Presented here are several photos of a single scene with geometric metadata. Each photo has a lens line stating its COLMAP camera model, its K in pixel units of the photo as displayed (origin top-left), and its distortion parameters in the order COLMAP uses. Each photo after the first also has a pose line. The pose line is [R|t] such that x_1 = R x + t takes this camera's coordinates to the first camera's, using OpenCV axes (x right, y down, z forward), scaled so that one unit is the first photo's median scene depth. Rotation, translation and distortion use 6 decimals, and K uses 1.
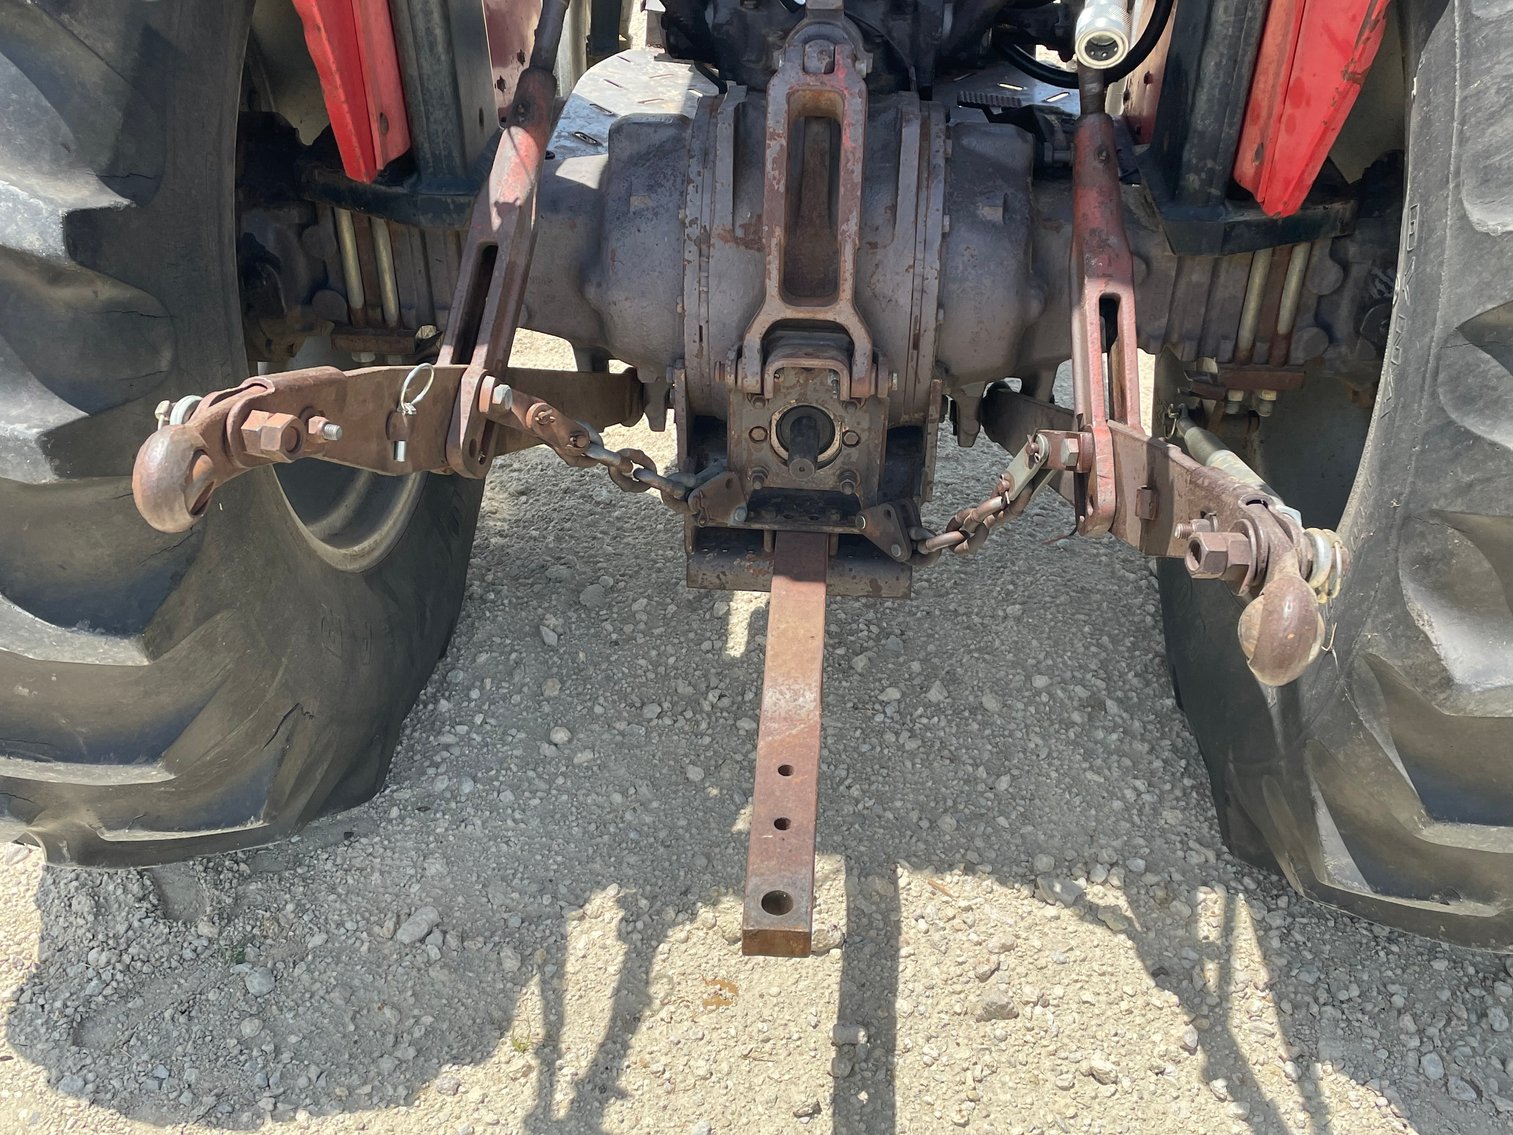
lens RADIAL K [[1507.3, 0, 774.4], [0, 1507.3, 550.8], [0, 0, 1]] dist [0.111414, -0.164884]
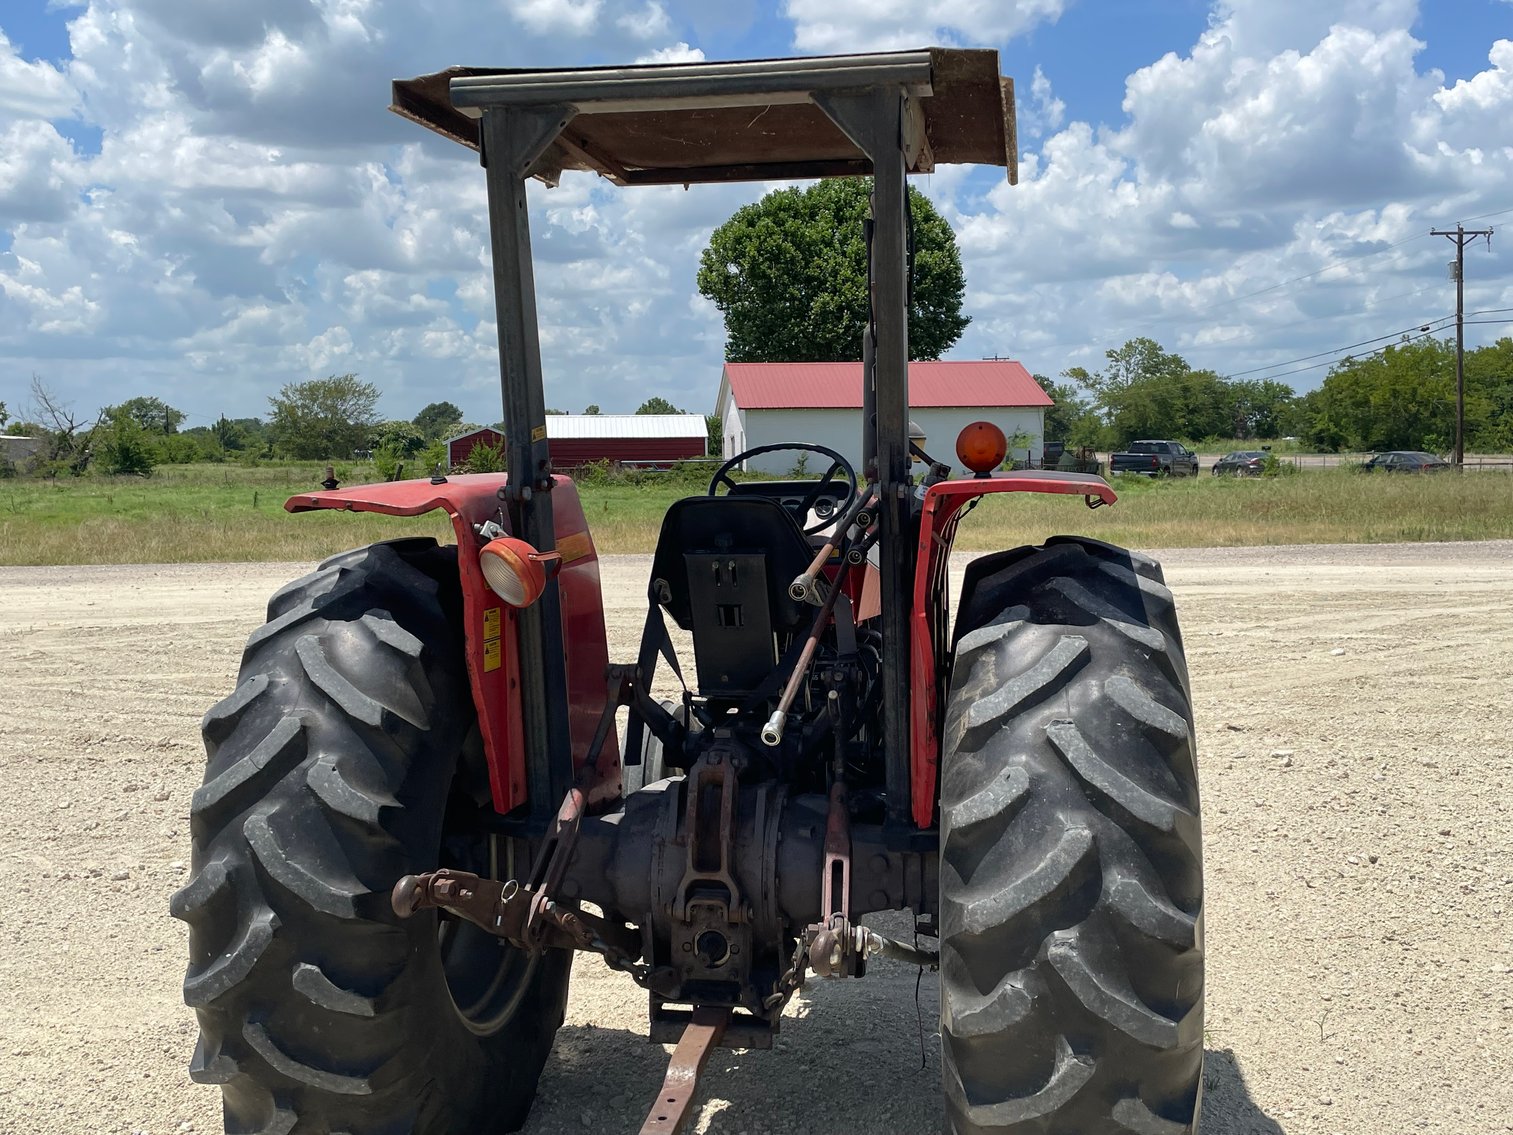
lens RADIAL K [[1507.3, 0, 774.4], [0, 1507.3, 550.8], [0, 0, 1]] dist [0.111414, -0.164884]
pose [[0.993403, -0.018183, -0.113227, 0.349421], [-0.039413, 0.873072, -0.485996, 0.444563], [0.107692, 0.487252, 0.866595, -0.962932]]
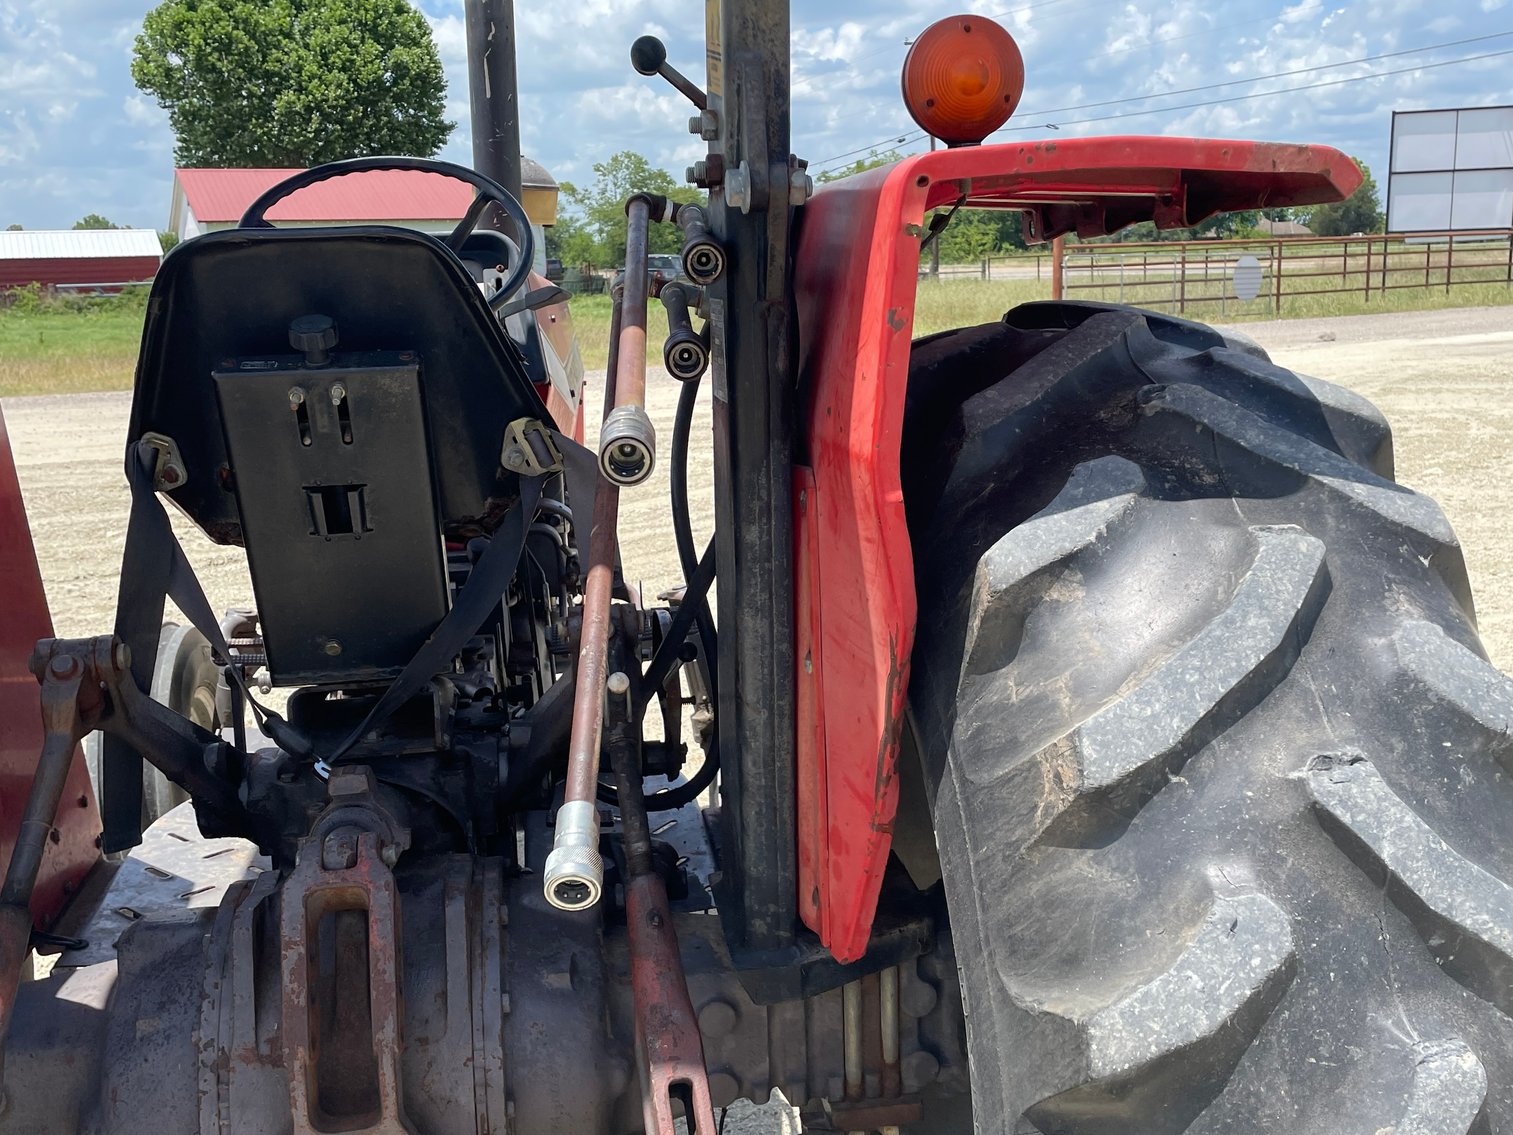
lens RADIAL K [[1511.3, 0, 772.6], [0, 1511.3, 560.1], [0, 0, 1]] dist [0.089614, -0.122631]
pose [[0.975358, -0.085813, 0.203256, 0.108395], [0.155518, 0.920876, -0.357494, -0.111675], [-0.156496, 0.380295, 0.911529, 0.050261]]
